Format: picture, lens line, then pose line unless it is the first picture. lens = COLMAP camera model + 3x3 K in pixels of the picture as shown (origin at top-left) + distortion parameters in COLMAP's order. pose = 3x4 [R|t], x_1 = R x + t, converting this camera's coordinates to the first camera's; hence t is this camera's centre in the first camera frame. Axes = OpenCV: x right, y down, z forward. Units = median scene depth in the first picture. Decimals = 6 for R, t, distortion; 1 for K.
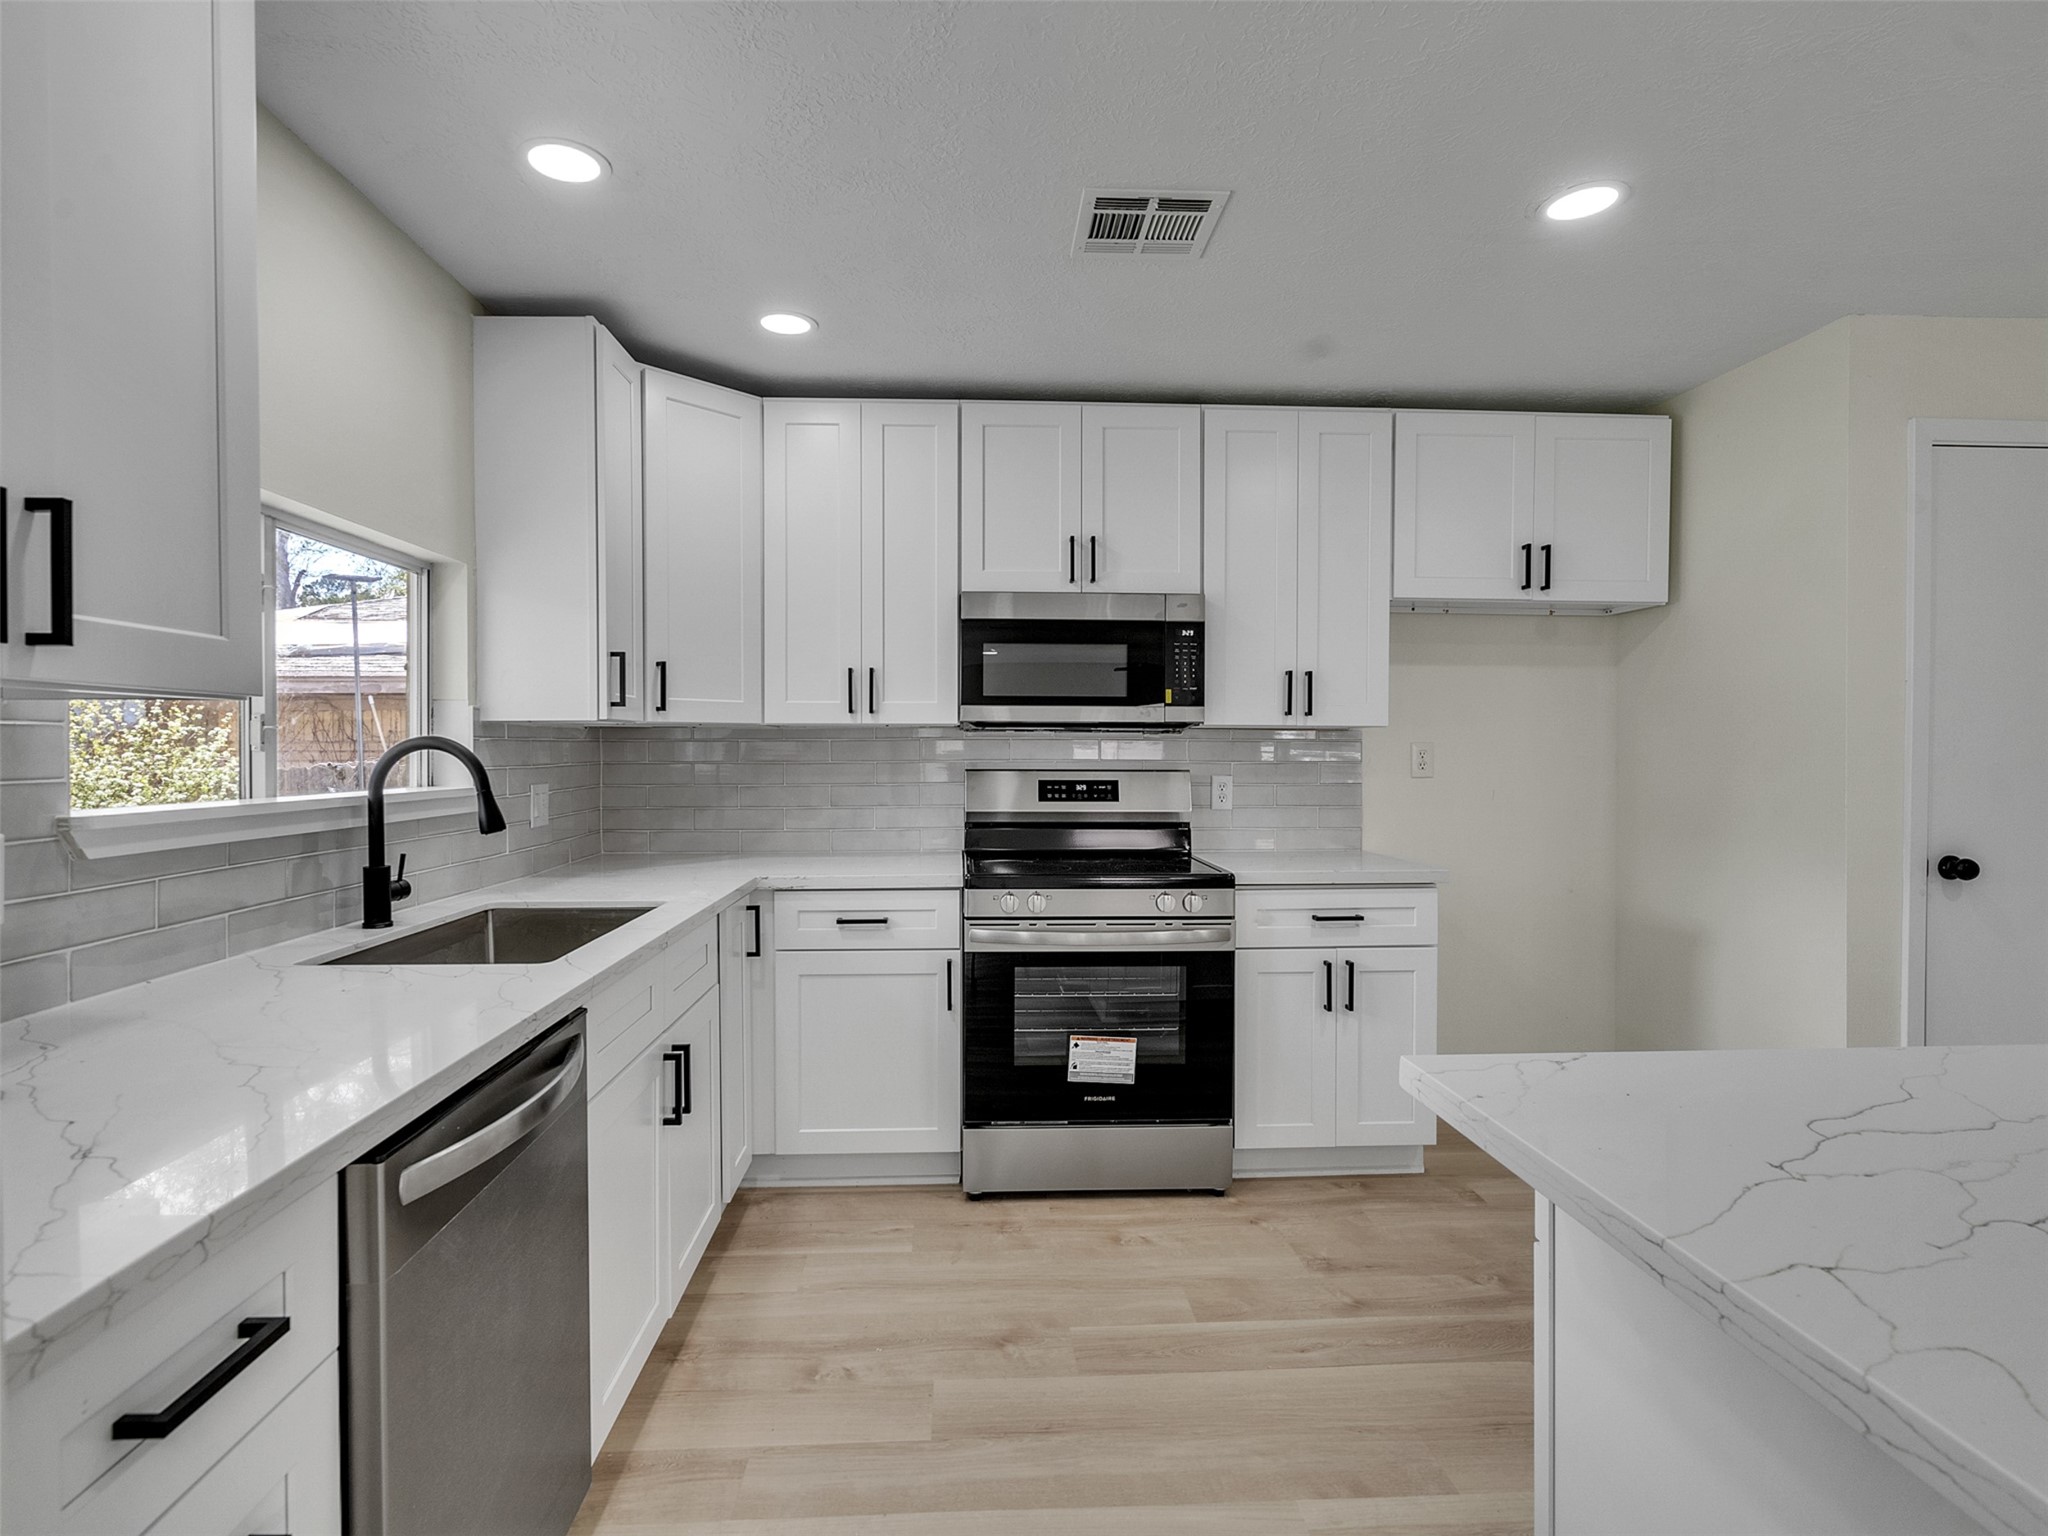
lens RADIAL K [[1047.1, 0, 1000.7], [0, 1047.1, 774.7], [0, 0, 1]] dist [-0.010636, 0.005972]
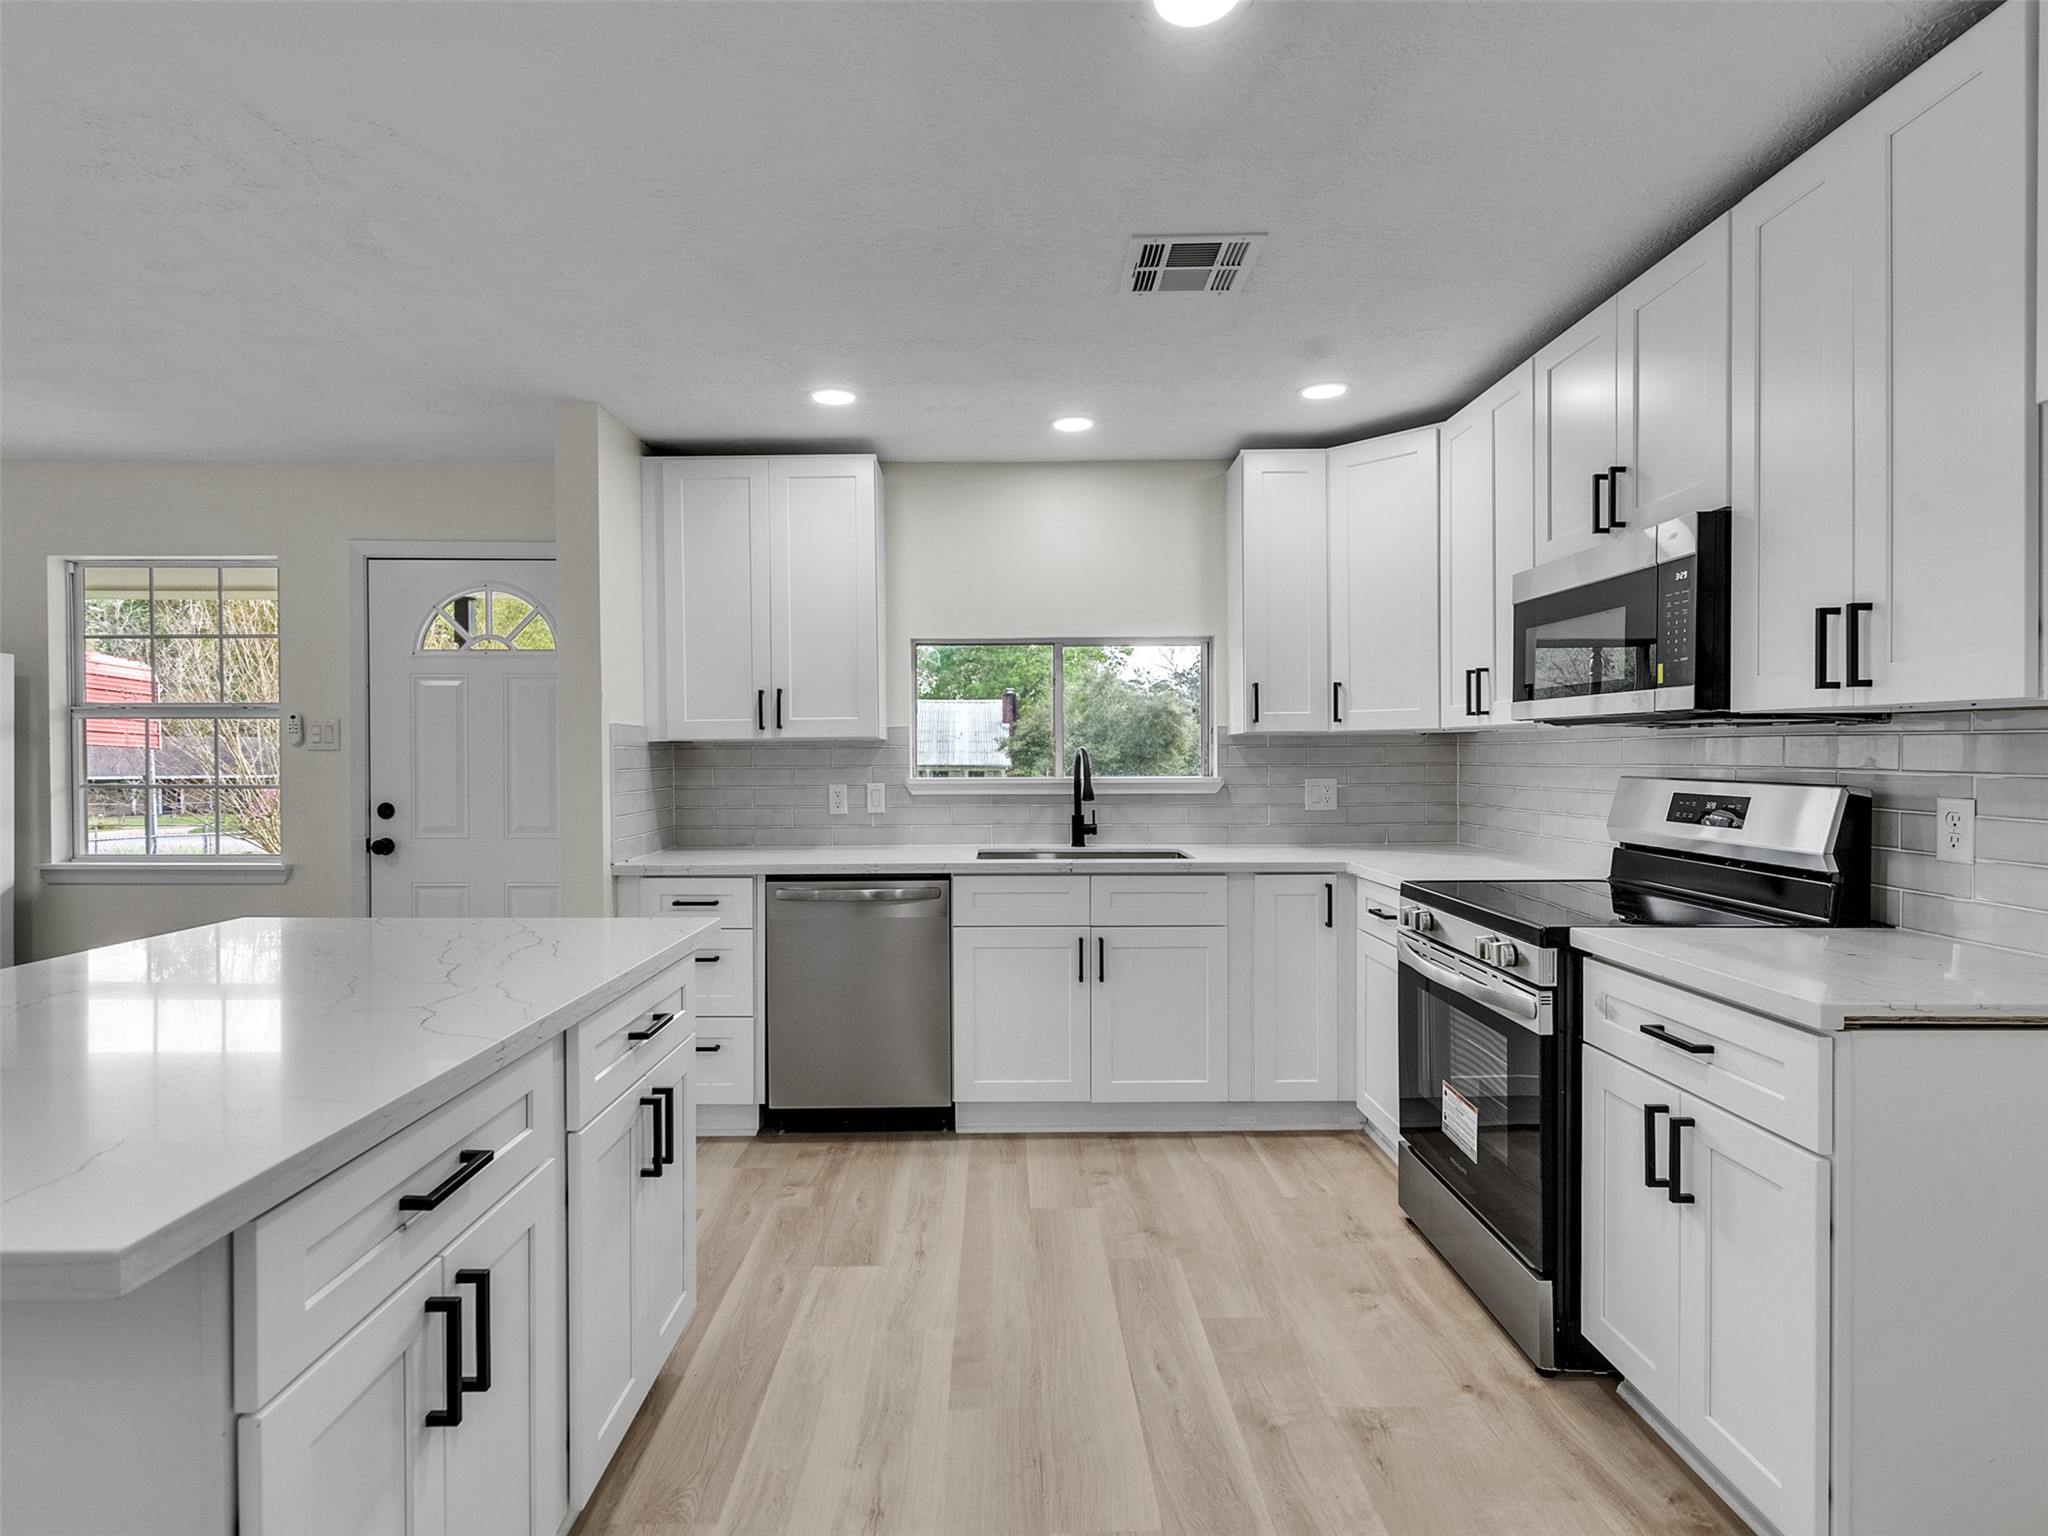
lens RADIAL K [[1047.1, 0, 1007.8], [0, 1047.1, 771.5], [0, 0, 1]] dist [-0.010636, 0.005972]
pose [[-0.042553, 0.015977, -0.998966, 0.940146], [-0.015971, 0.999734, 0.016669, -0.016811], [0.998967, 0.016663, -0.042287, 0.661333]]
